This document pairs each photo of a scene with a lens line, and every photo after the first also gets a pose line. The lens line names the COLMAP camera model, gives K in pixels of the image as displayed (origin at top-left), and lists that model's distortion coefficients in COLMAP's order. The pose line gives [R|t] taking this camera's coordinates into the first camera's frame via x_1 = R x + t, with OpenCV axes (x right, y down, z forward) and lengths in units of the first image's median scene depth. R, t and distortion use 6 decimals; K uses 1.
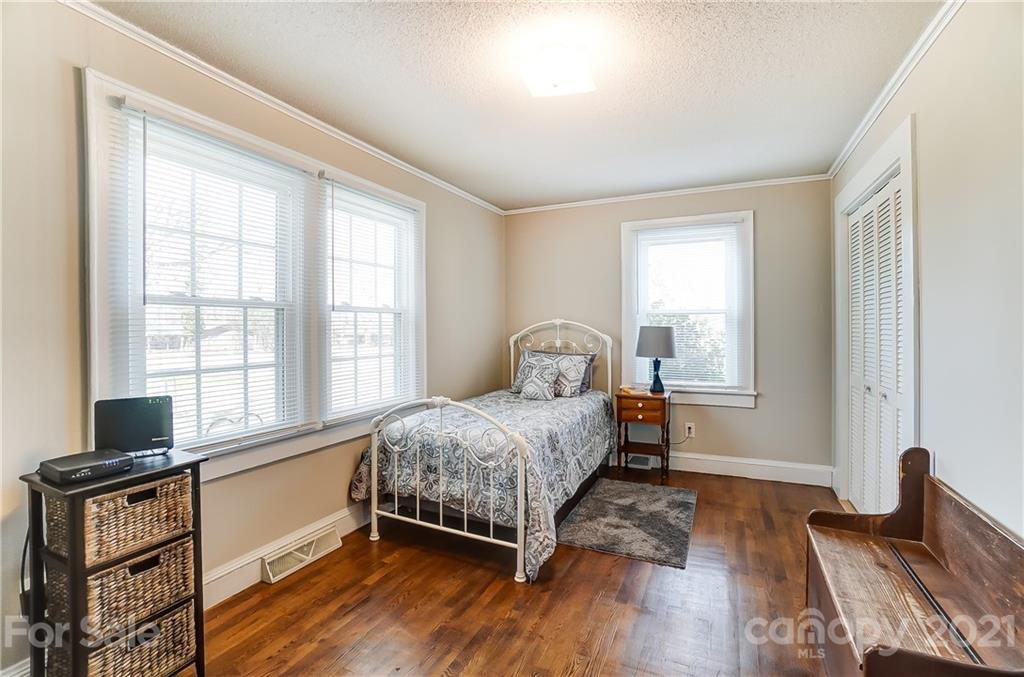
lens RADIAL K [[457.2, 0, 512.0], [0, 457.2, 338.5], [0, 0, 1]] dist [-0.066198, 0.025845]
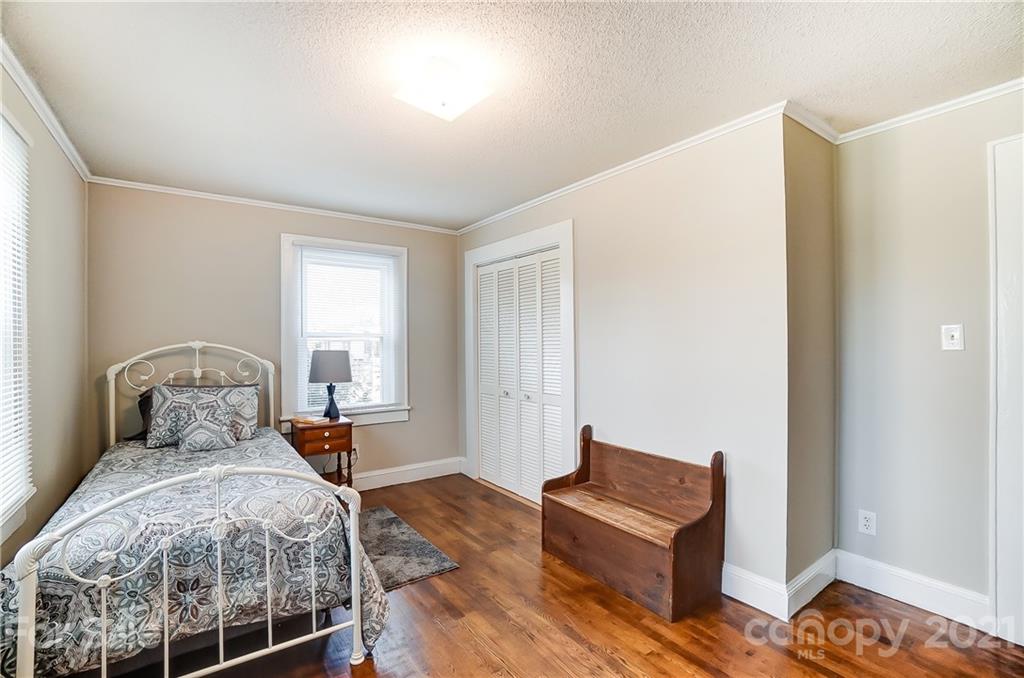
lens RADIAL K [[457.2, 0, 512.0], [0, 457.2, 339.0], [0, 0, 1]] dist [-0.066198, 0.025845]
pose [[0.471339, 0.007921, 0.881917, -0.362772], [0.019960, 0.999608, -0.019646, -0.024484], [-0.881726, 0.026863, 0.470996, 0.216324]]
